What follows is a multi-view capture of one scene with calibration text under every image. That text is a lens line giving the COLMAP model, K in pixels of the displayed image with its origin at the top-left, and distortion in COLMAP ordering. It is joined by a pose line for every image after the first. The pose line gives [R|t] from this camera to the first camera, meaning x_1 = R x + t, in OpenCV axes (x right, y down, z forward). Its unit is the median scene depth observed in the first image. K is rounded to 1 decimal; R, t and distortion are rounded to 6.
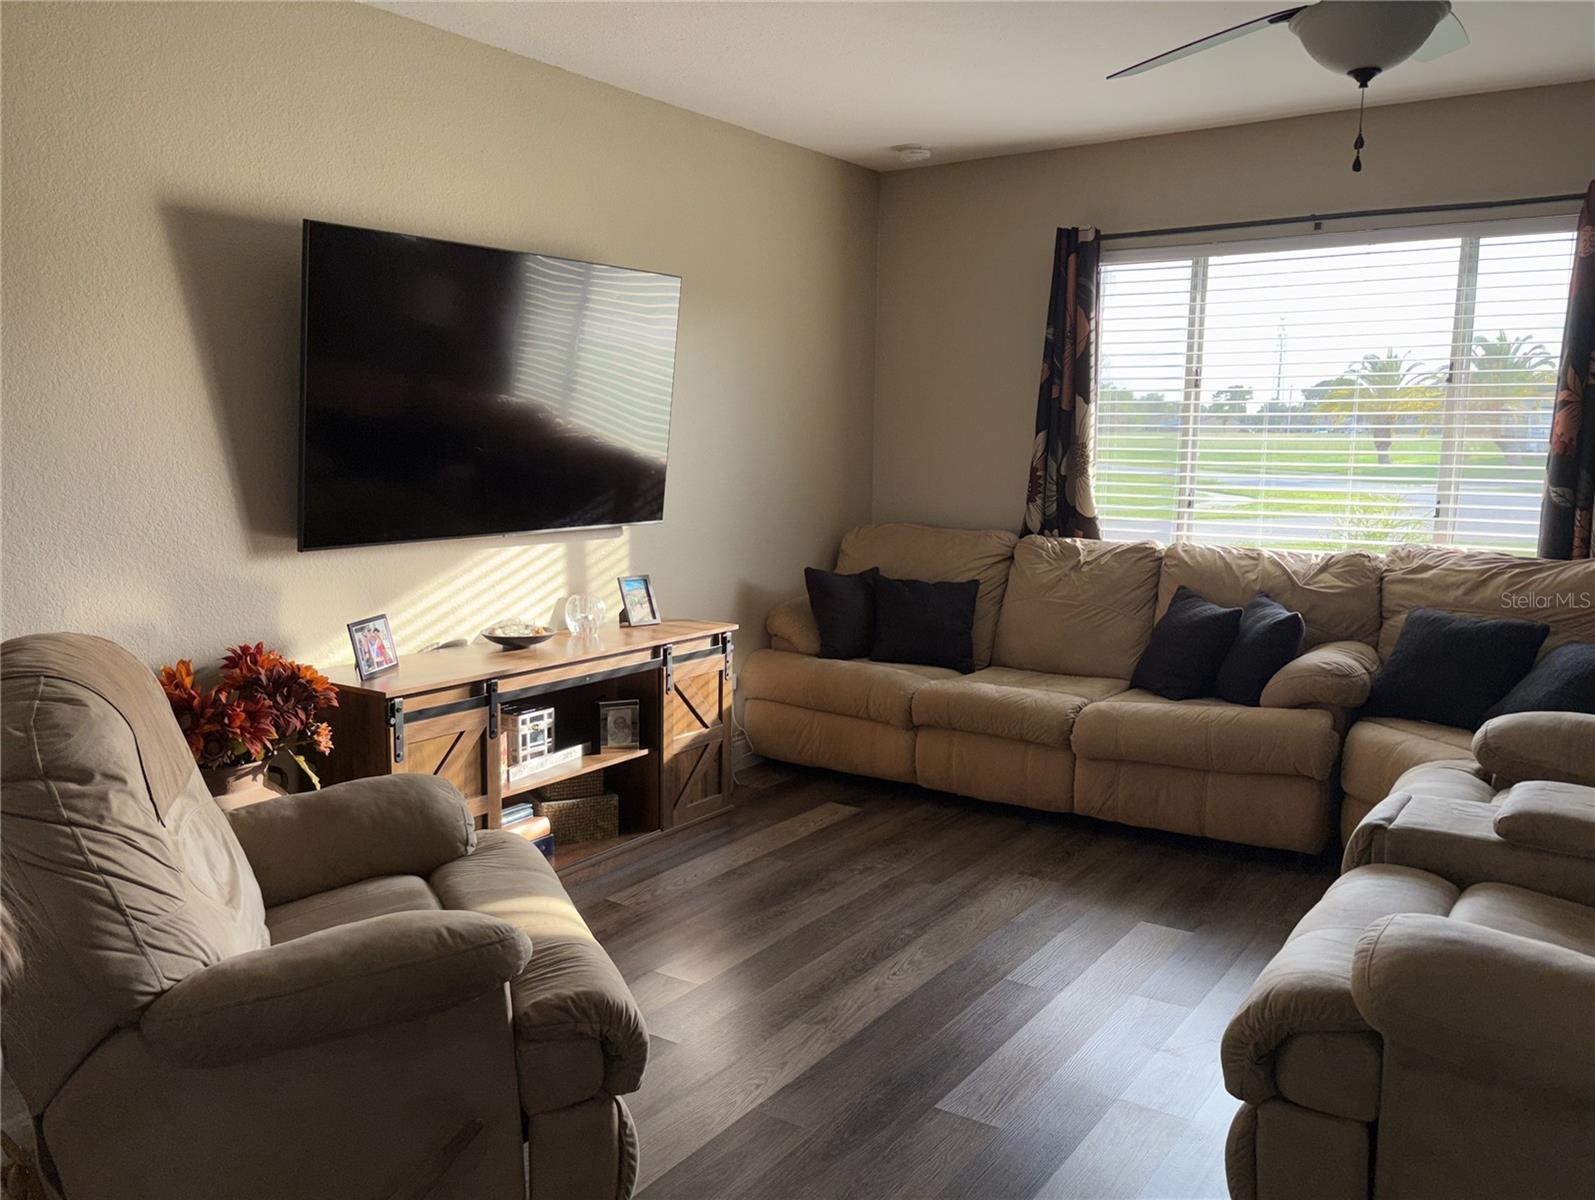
lens RADIAL K [[1347.2, 0, 795.1], [0, 1347.2, 650.9], [0, 0, 1]] dist [0.057577, -0.103328]
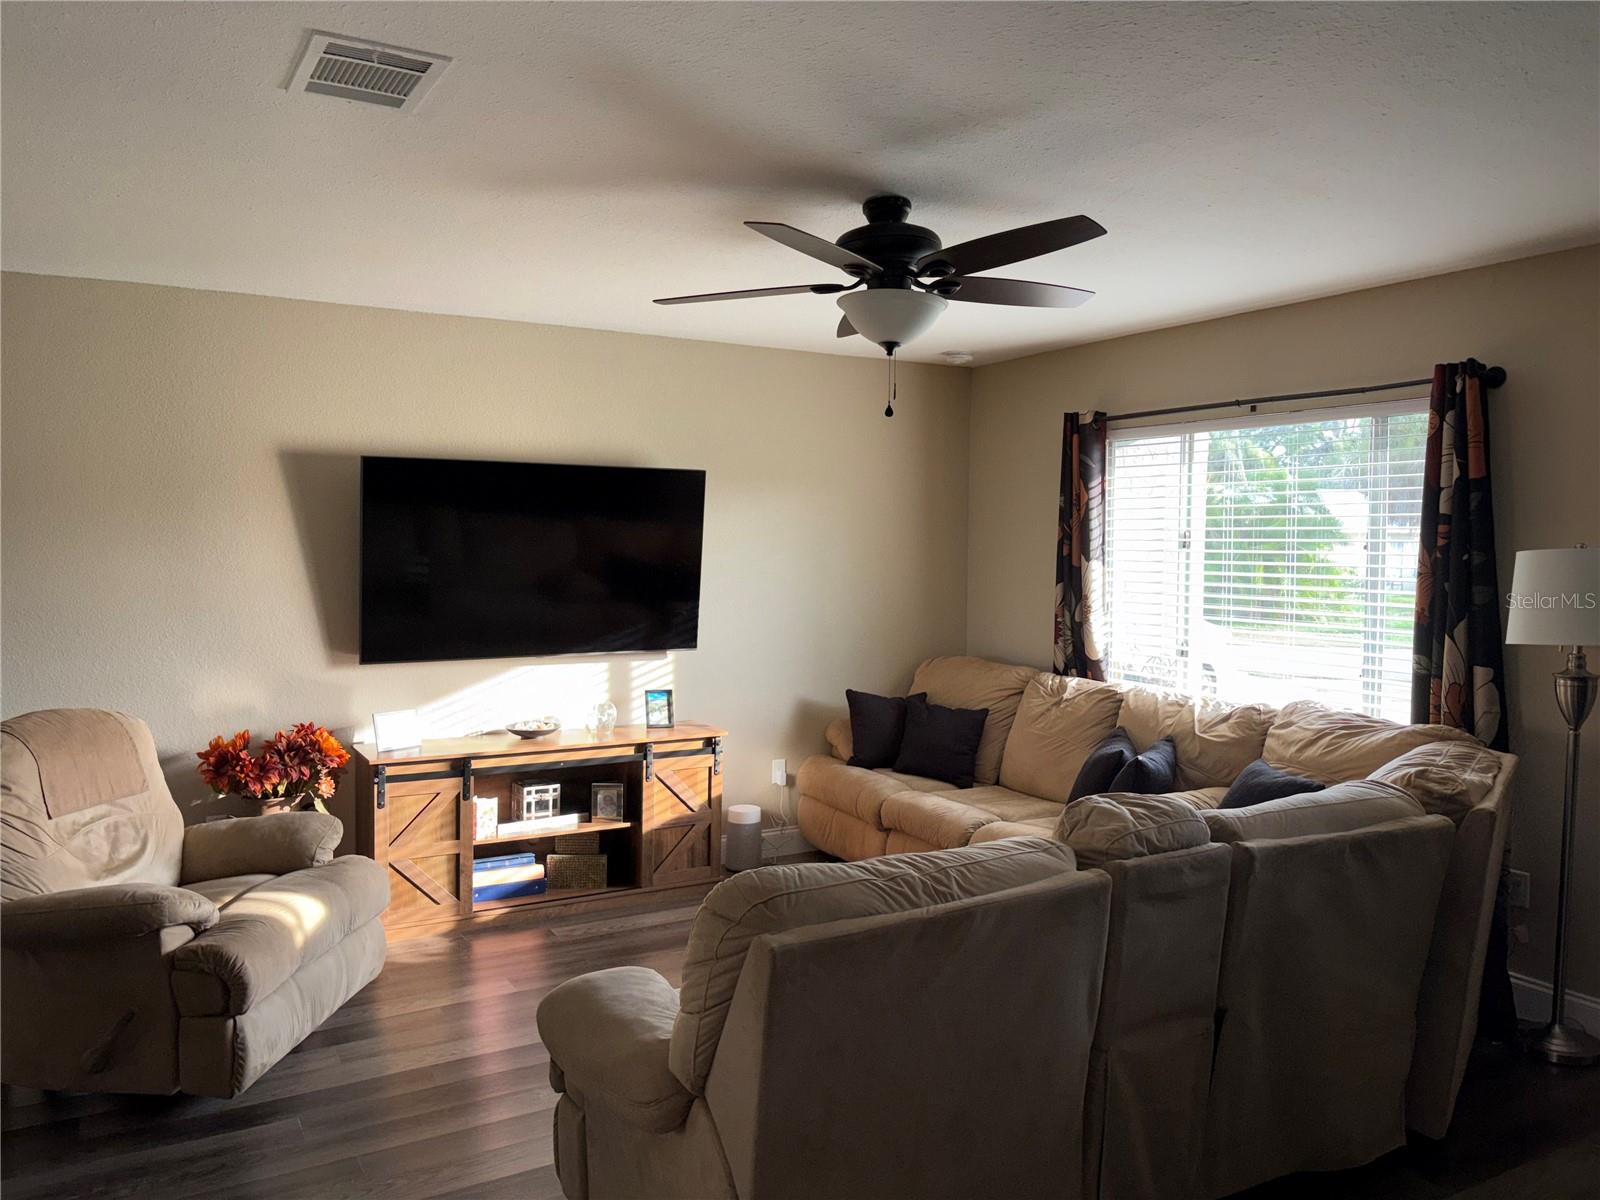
lens RADIAL K [[1266.3, 0, 789.2], [0, 1266.3, 594.1], [0, 0, 1]] dist [0.068761, -0.077056]
pose [[0.908357, 0.022075, -0.417613, 0.526835], [-0.073270, 0.991560, -0.106958, -0.026209], [0.411727, 0.127755, 0.902308, -0.082533]]
